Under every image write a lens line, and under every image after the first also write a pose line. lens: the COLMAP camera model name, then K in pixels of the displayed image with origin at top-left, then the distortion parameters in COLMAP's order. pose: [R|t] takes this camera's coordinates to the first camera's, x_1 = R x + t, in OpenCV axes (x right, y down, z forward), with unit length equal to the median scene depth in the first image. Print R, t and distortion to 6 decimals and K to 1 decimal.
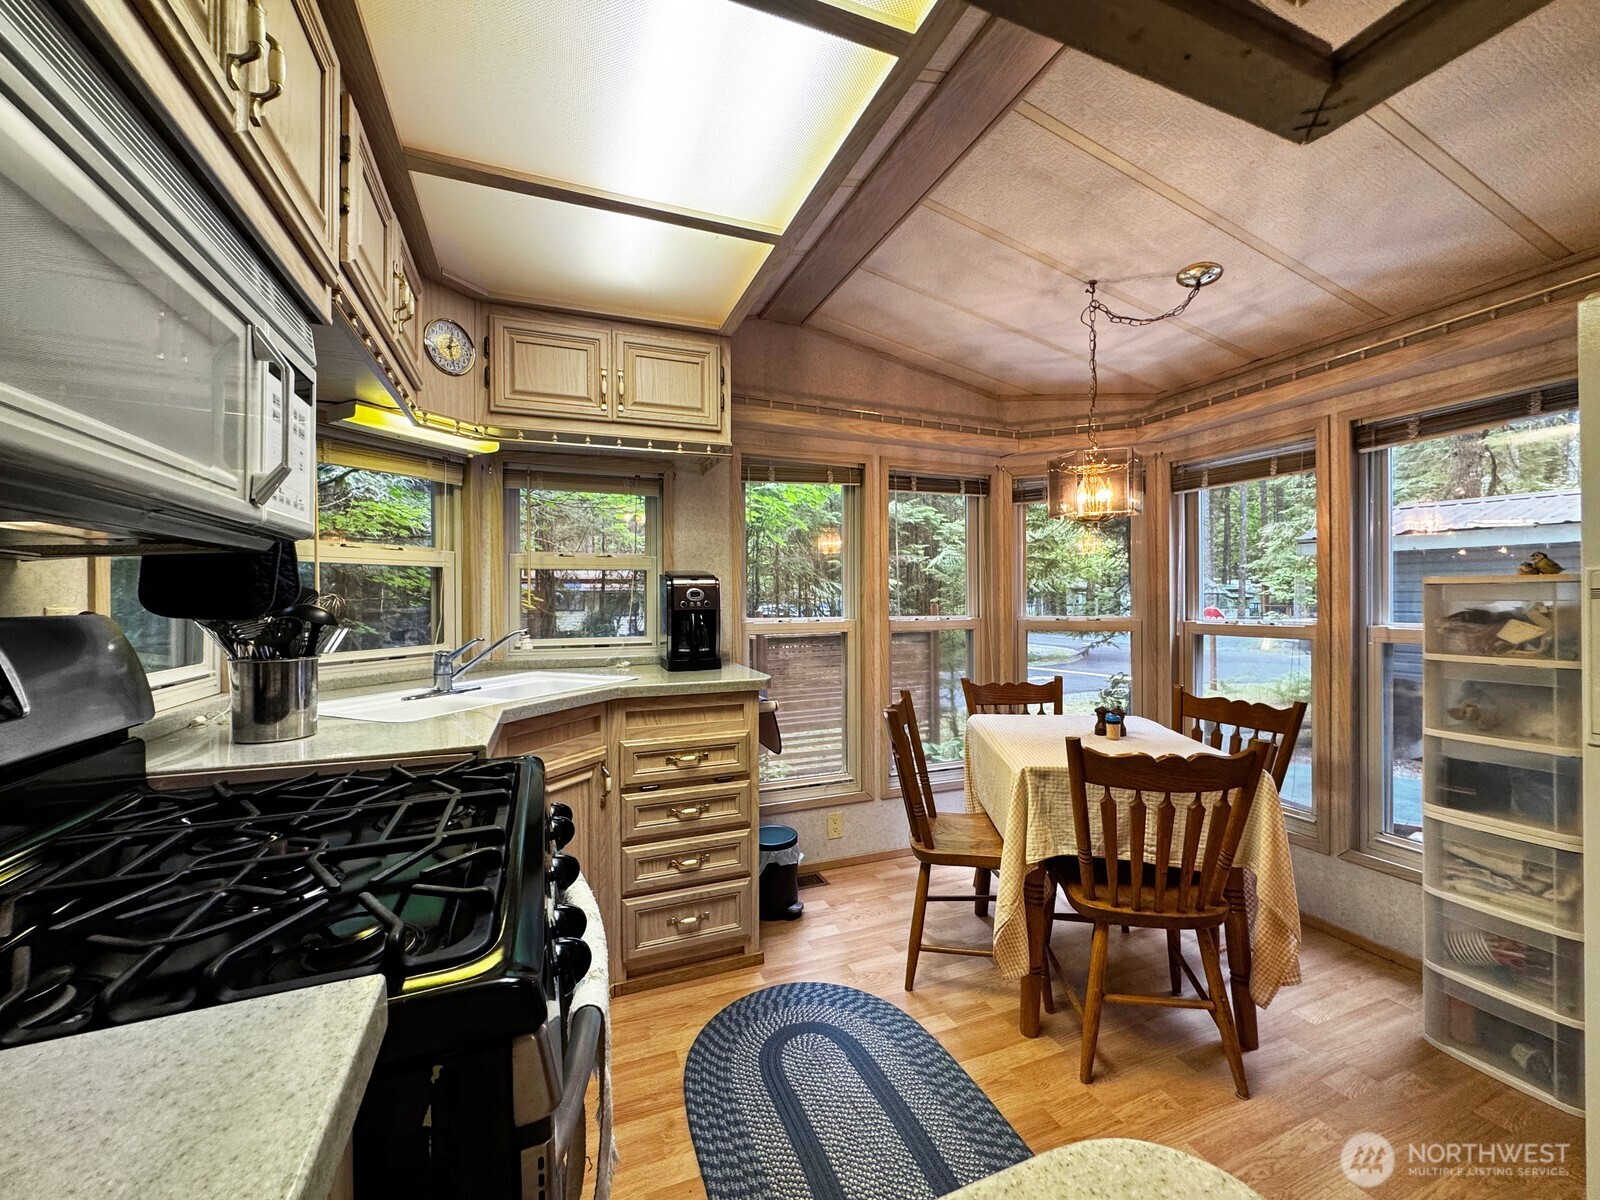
lens RADIAL K [[654.7, 0, 824.7], [0, 654.7, 603.3], [0, 0, 1]] dist [0.000893, 0.000077]
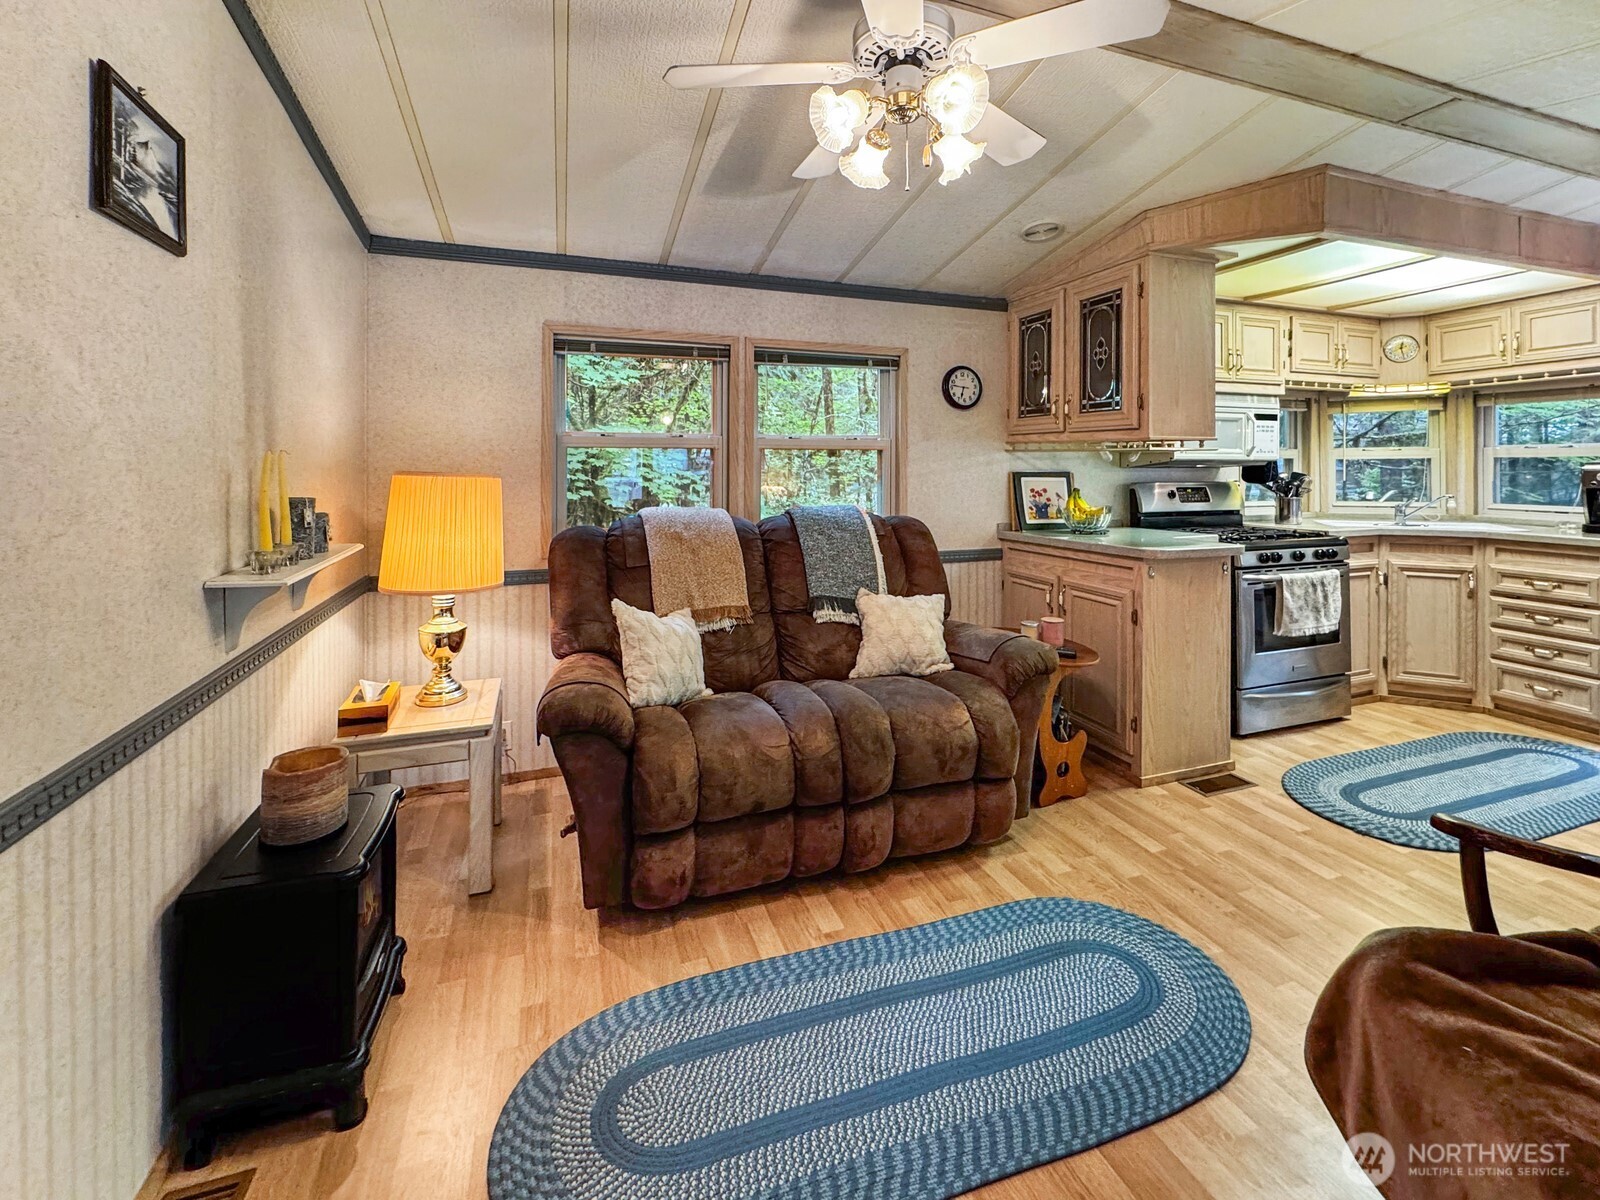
lens RADIAL K [[704.9, 0, 803.9], [0, 704.9, 461.7], [0, 0, 1]] dist [0.001180, 0.000081]
pose [[-0.057343, 0.002747, -0.998351, 1.383597], [-0.000133, 0.999996, 0.002760, -0.048044], [0.998355, 0.000291, -0.057343, -0.565795]]
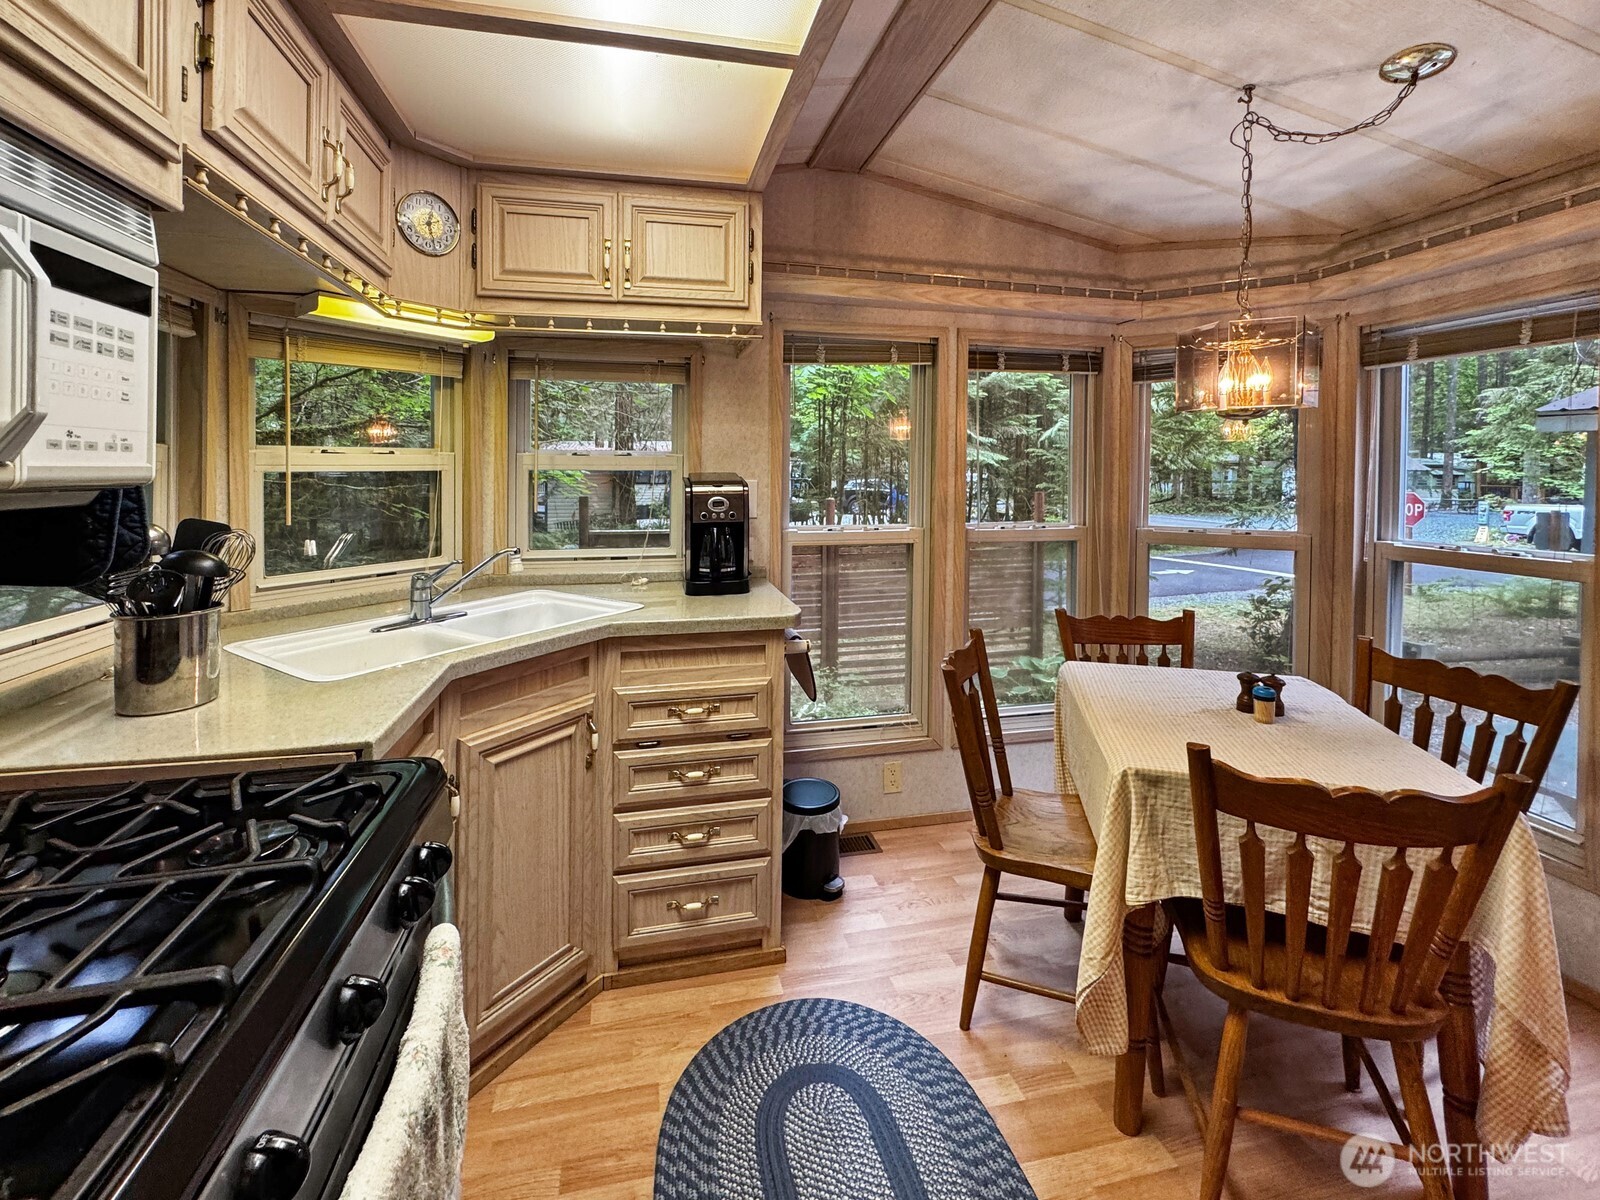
lens RADIAL K [[702.3, 0, 798.9], [0, 702.3, 484.1], [0, 0, 1]] dist [-0.000203, -0.000033]
pose [[0.983952, 0.016224, -0.177692, 0.065676], [-0.013583, 0.999779, 0.016069, -0.057634], [0.177913, -0.013397, 0.983955, 0.142377]]
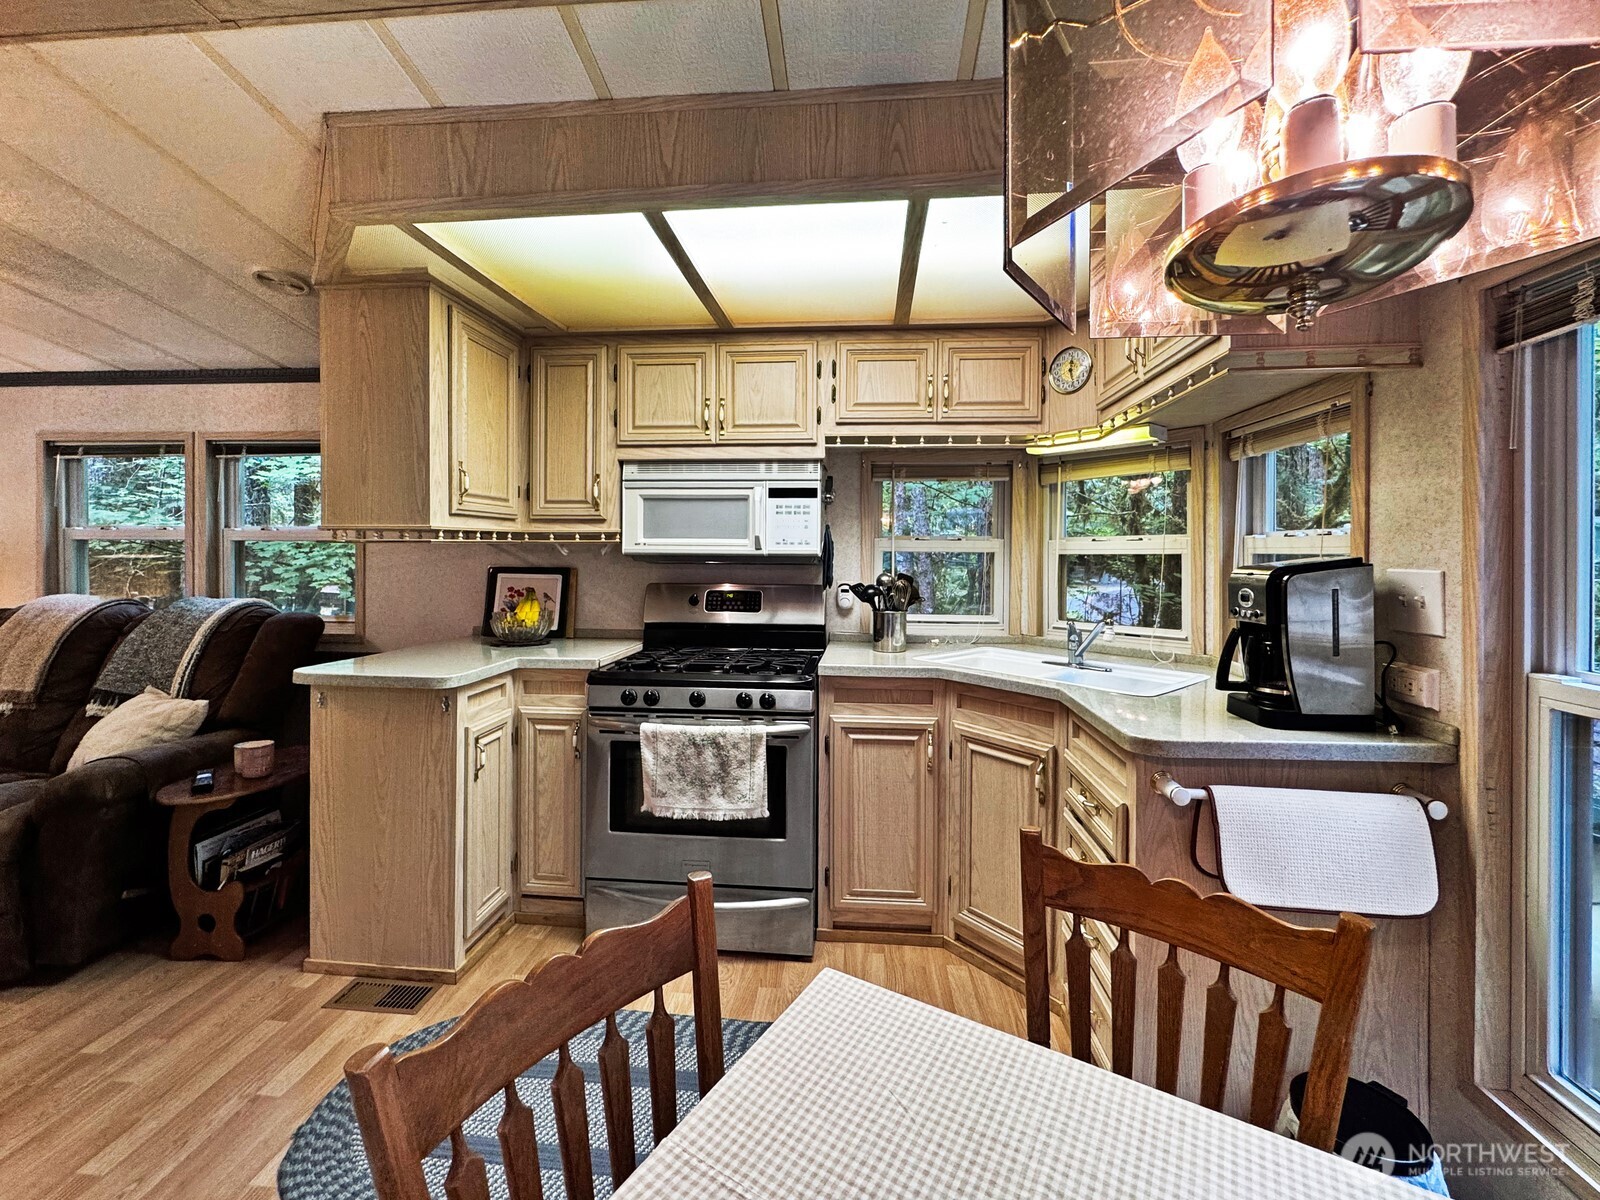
lens RADIAL K [[670.9, 0, 789.9], [0, 670.9, 555.5], [0, 0, 1]] dist [-0.001173, 0.000091]
pose [[-0.483422, 0.008100, -0.875350, 0.607867], [-0.004335, 0.999923, 0.011647, -0.060215], [0.875376, 0.009425, -0.483350, 0.959293]]
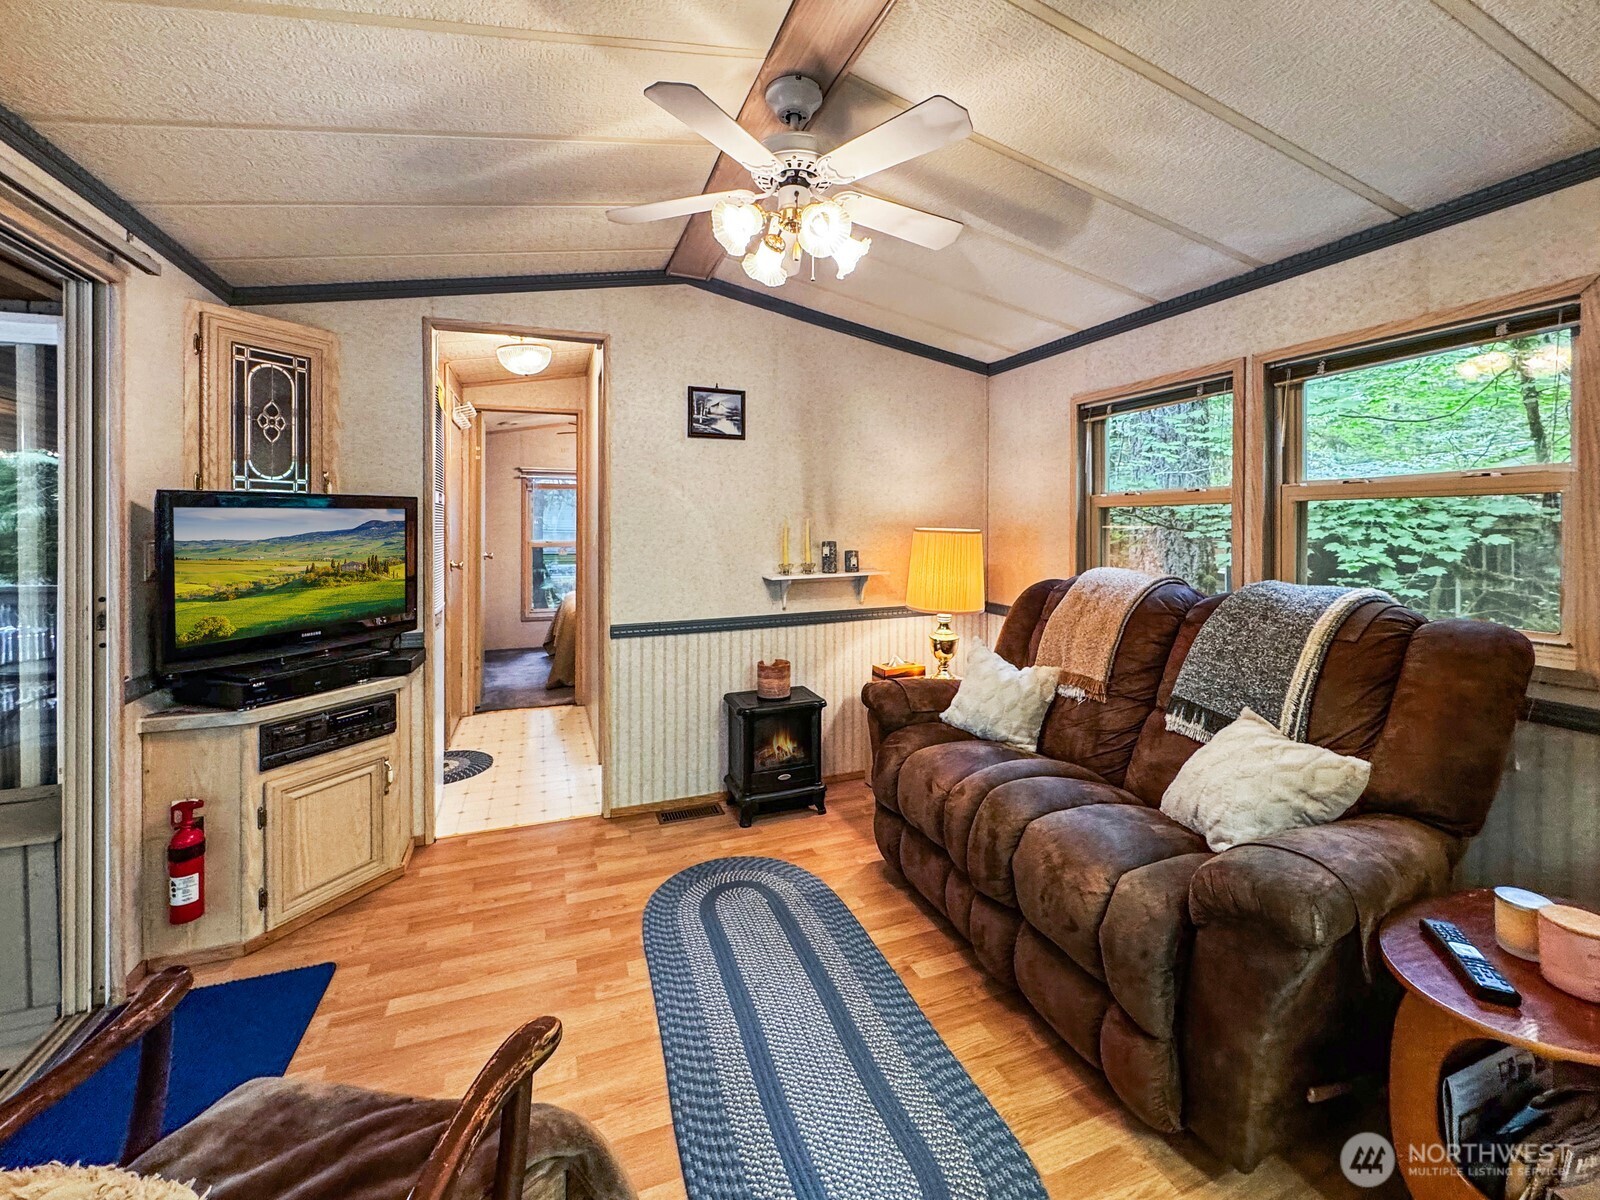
lens RADIAL K [[674.4, 0, 791.3], [0, 674.4, 515.4], [0, 0, 1]] dist [-0.000679, -0.000225]
pose [[-0.998511, 0.008799, 0.053840, 0.633111], [0.008031, 0.999863, -0.014469, -0.041105], [-0.053960, -0.014015, -0.998445, 0.287681]]
